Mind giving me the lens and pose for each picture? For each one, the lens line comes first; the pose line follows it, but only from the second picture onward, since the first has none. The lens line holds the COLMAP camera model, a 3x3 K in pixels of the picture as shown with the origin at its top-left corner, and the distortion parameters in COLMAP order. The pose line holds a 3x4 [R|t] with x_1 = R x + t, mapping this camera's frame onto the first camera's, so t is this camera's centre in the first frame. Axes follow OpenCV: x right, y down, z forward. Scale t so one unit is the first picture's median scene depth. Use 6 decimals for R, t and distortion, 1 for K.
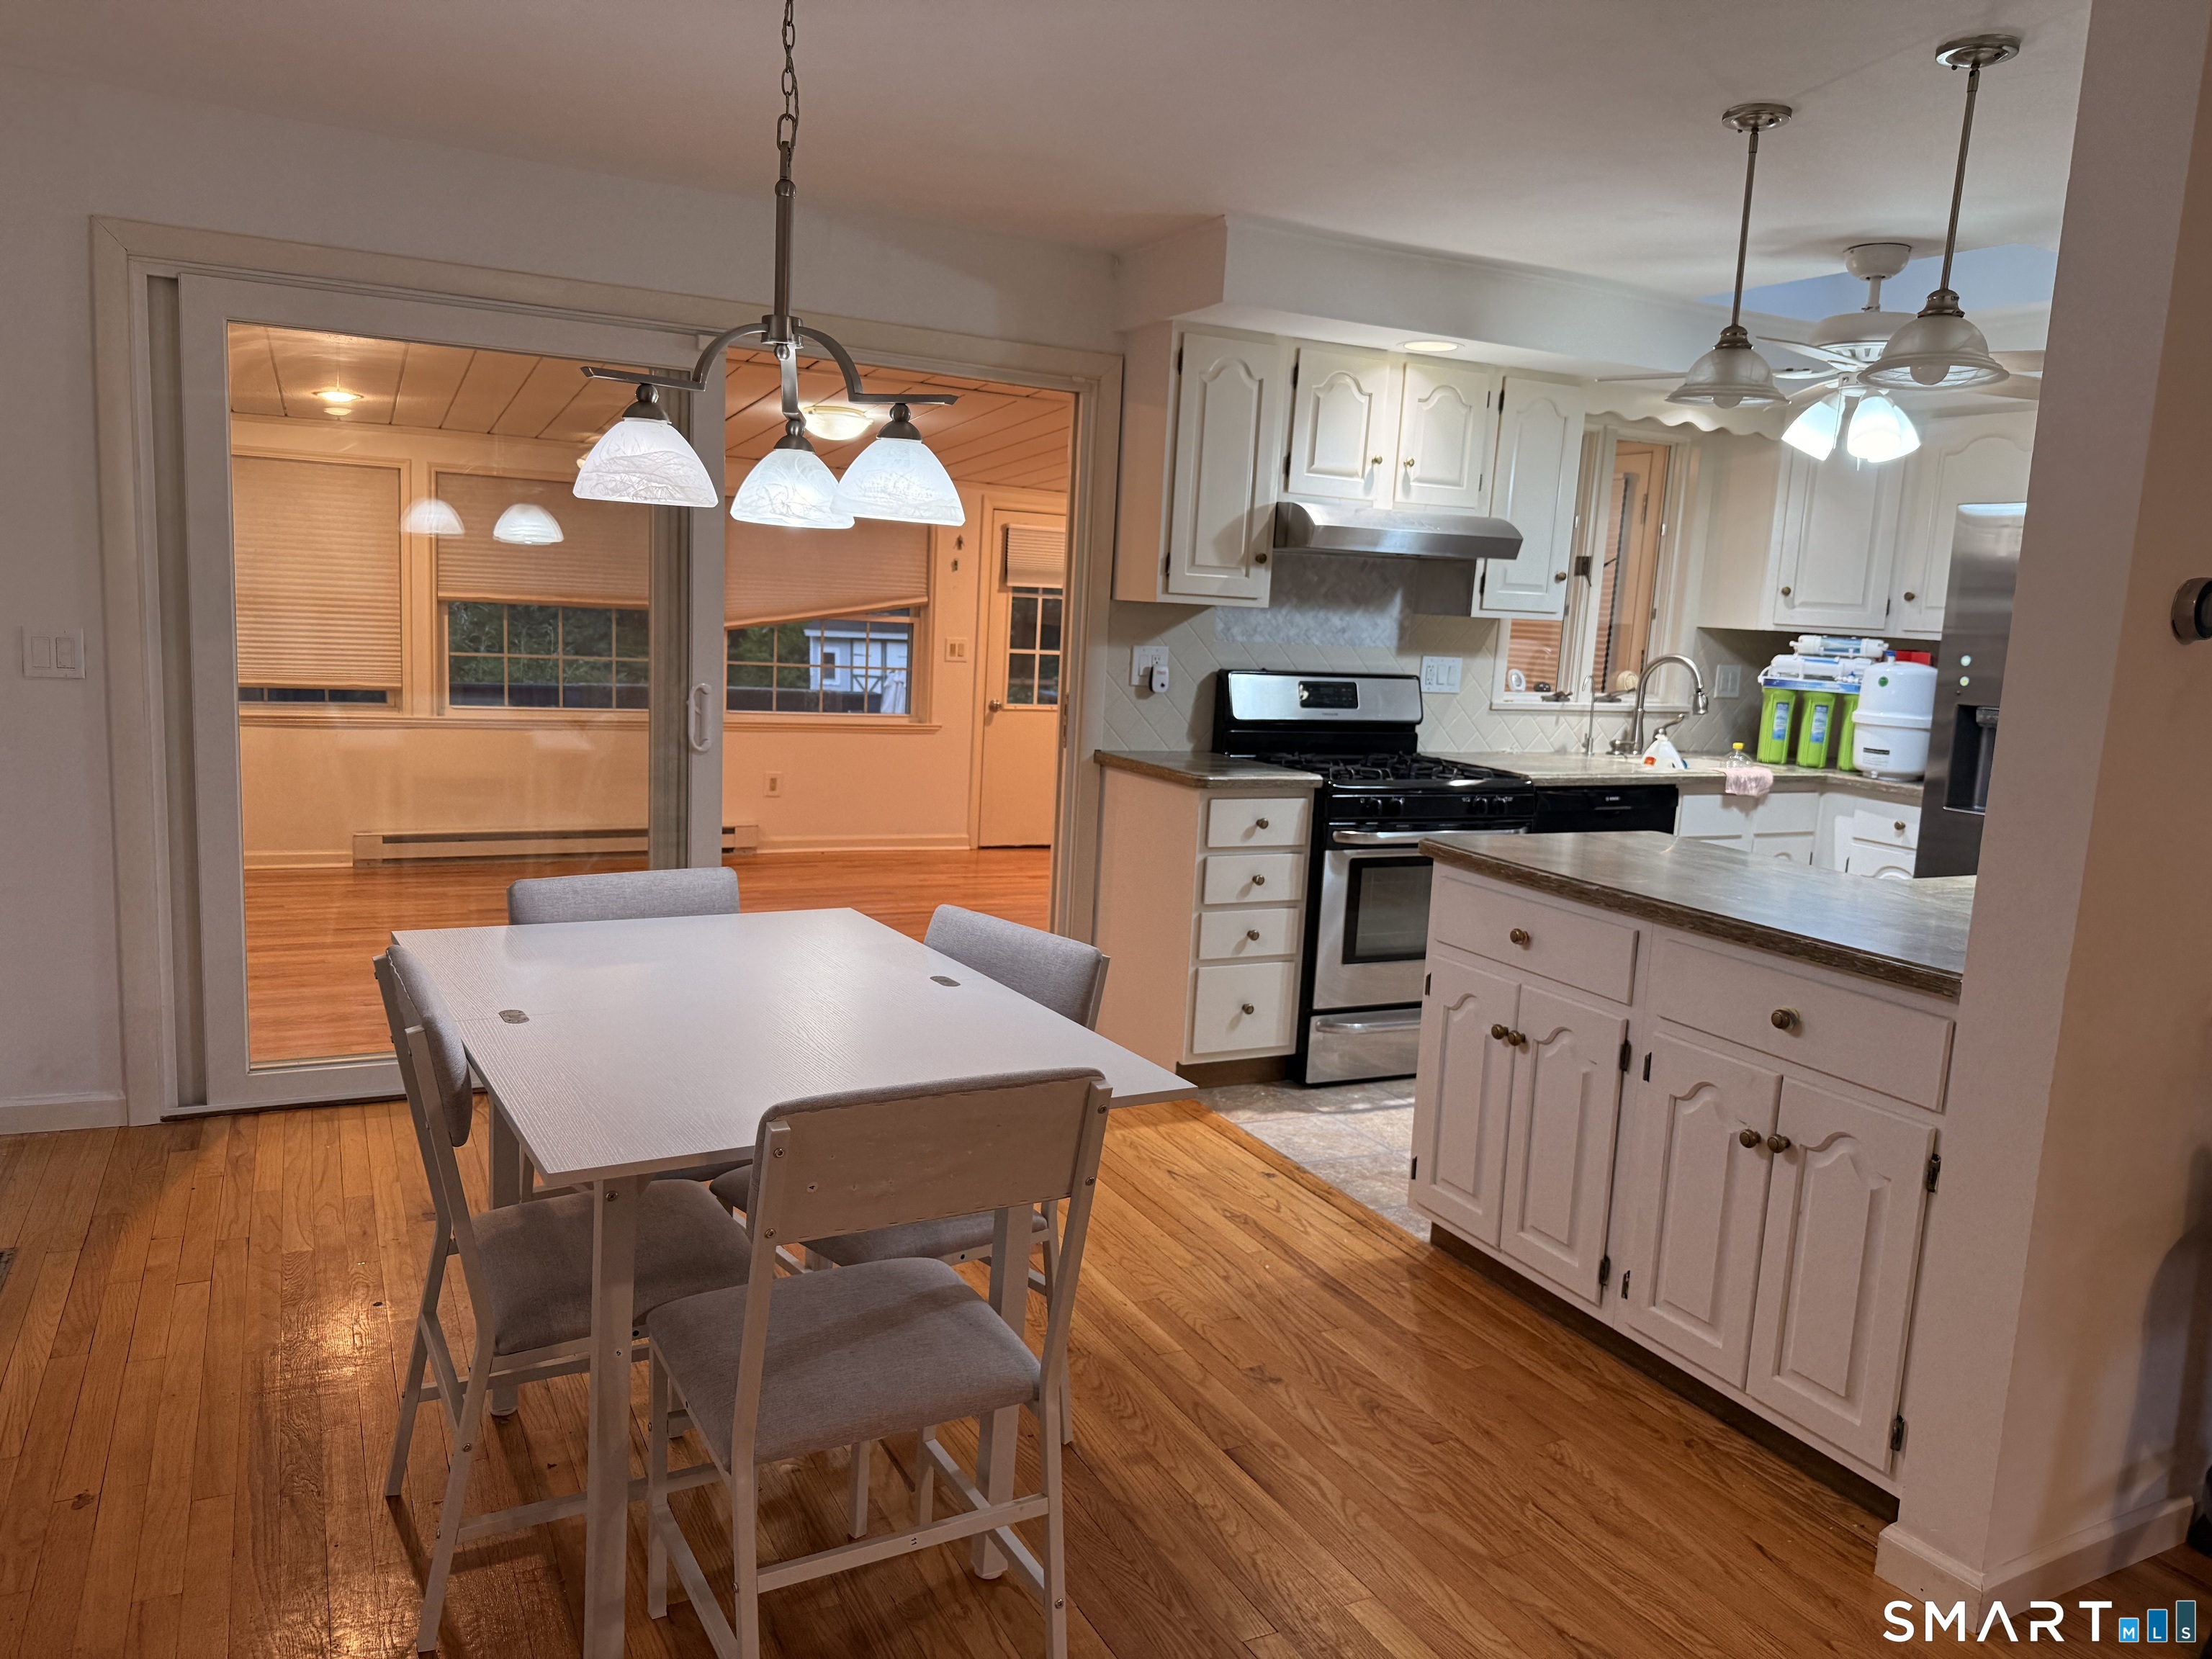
lens RADIAL K [[1551.5, 0, 1106.0], [0, 1551.5, 829.5], [0, 0, 1]] dist [0.109705, -0.170523]
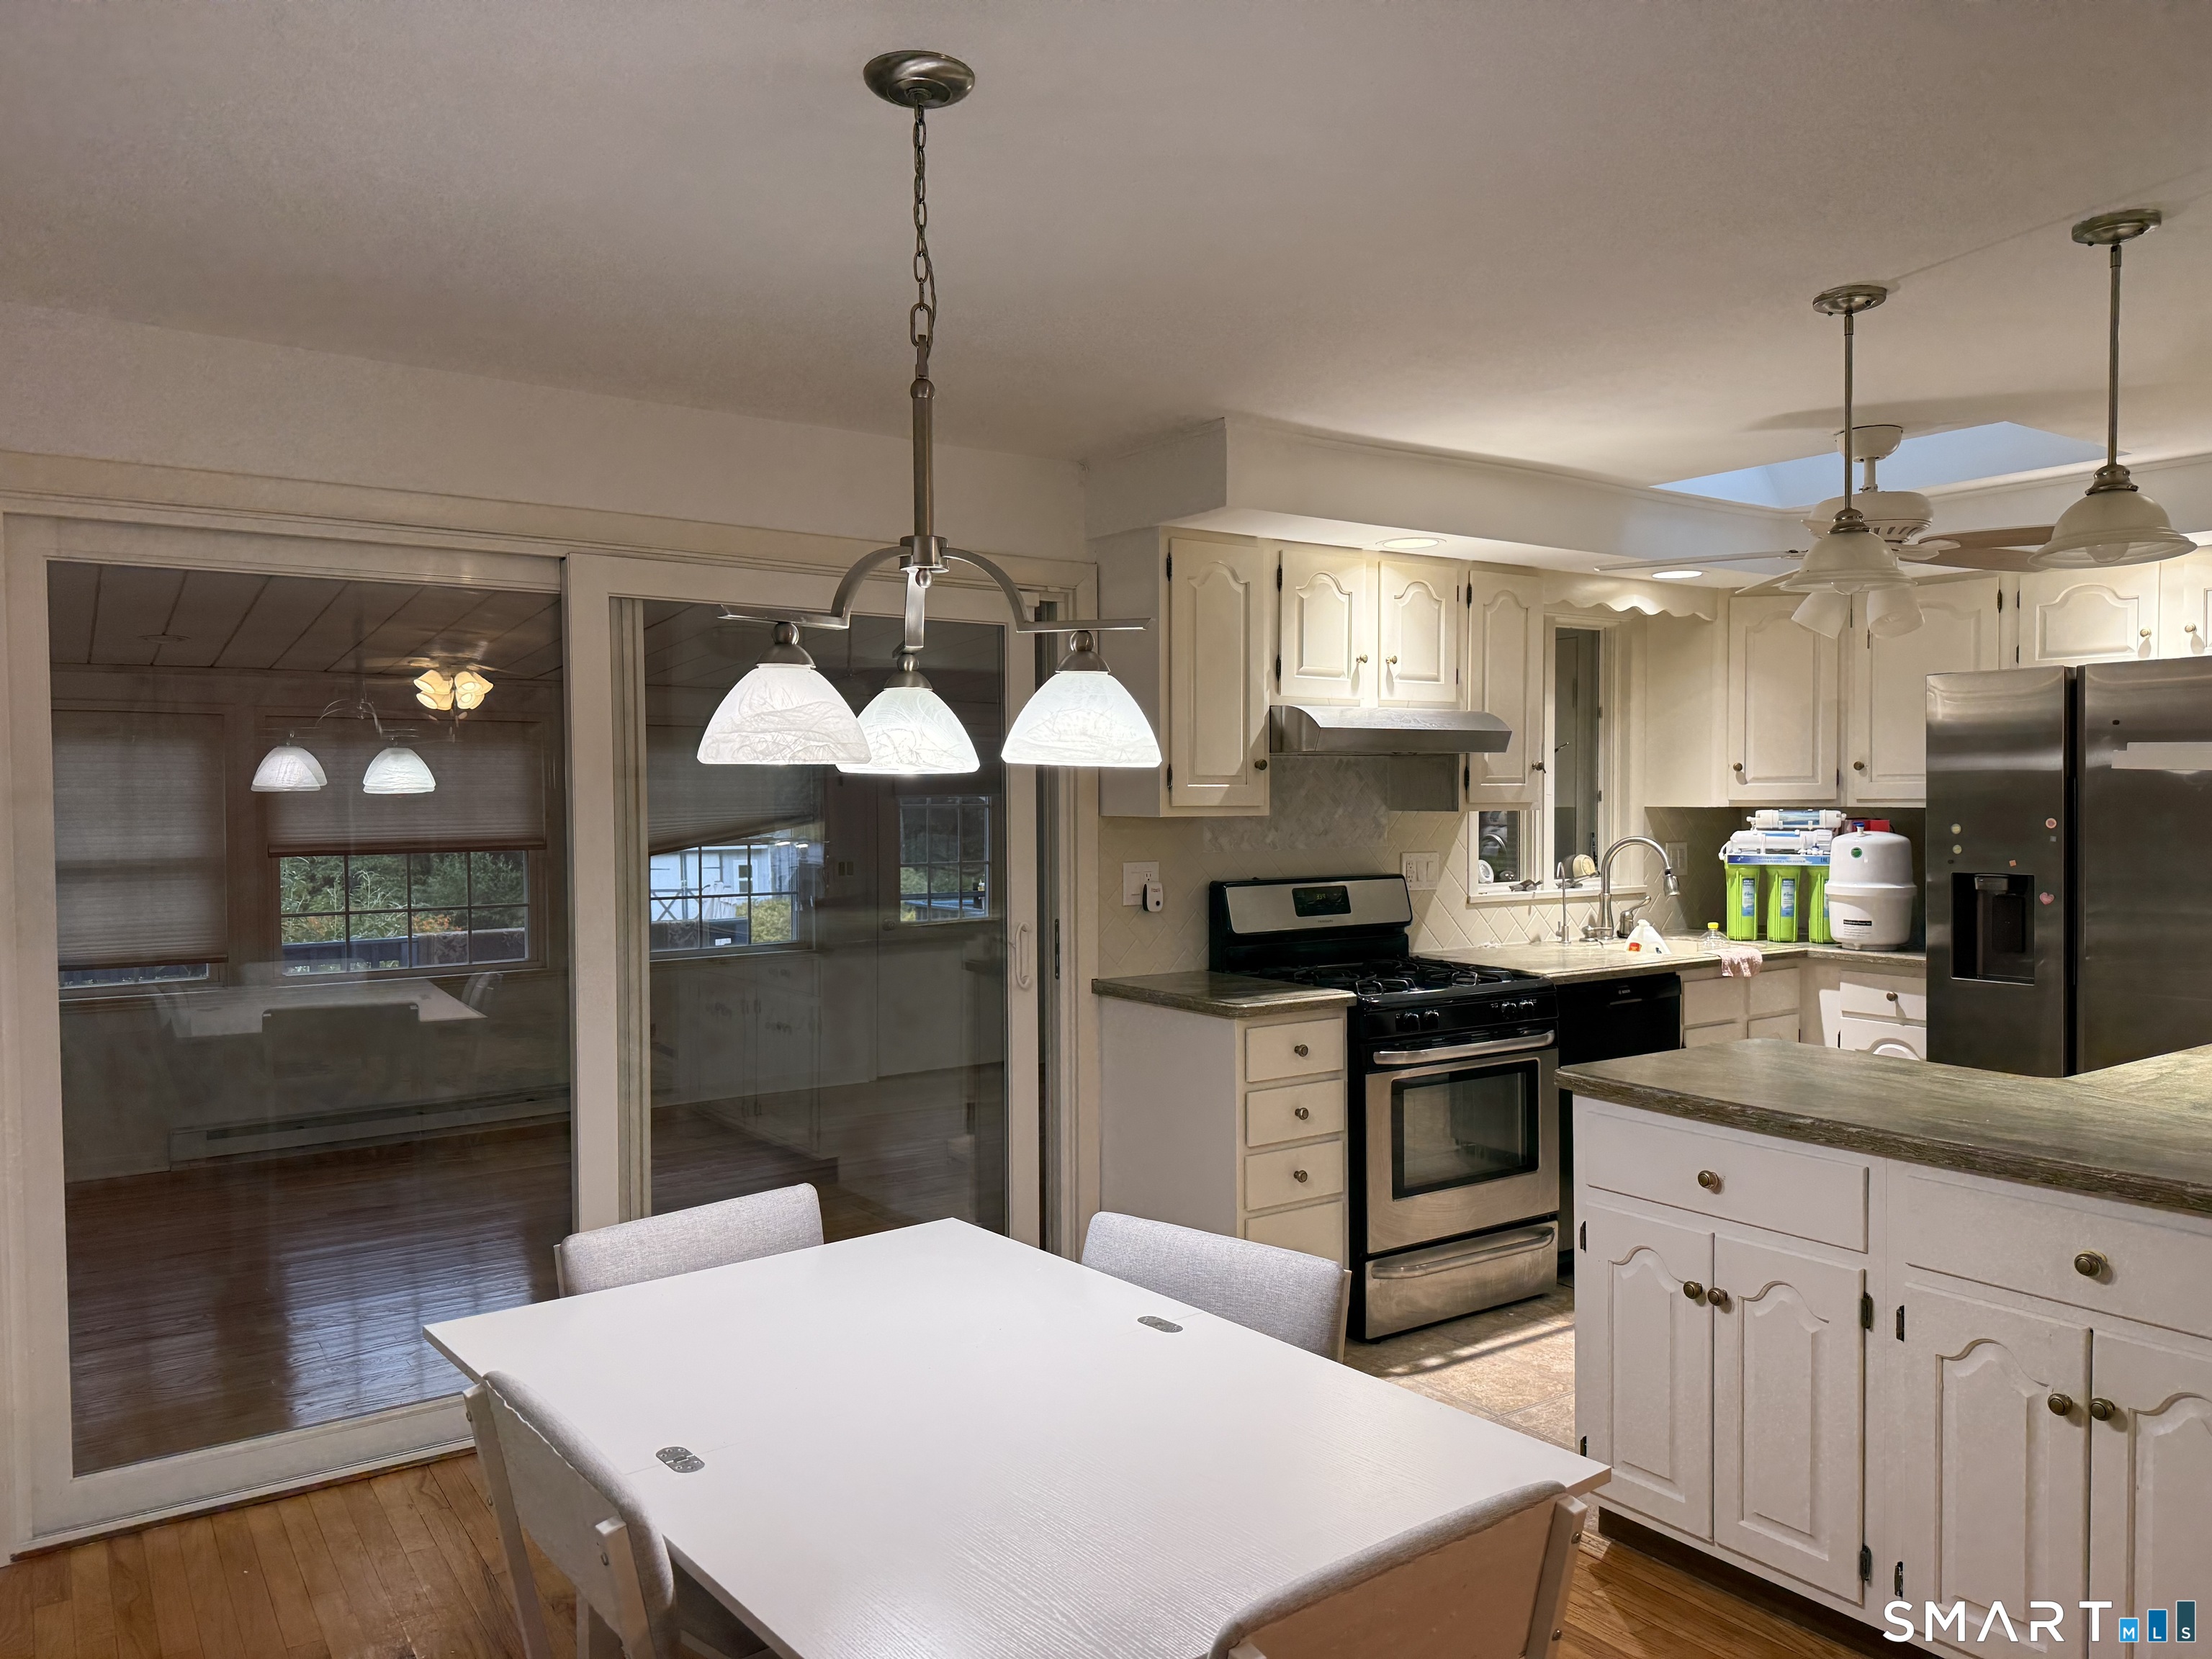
lens RADIAL K [[1499.4, 0, 1073.6], [0, 1499.4, 828.6], [0, 0, 1]] dist [0.153350, -0.197364]
pose [[0.985749, -0.062932, 0.156005, -0.153007], [0.080691, 0.990623, -0.110251, -0.043926], [-0.147604, 0.121268, 0.981584, 0.124083]]
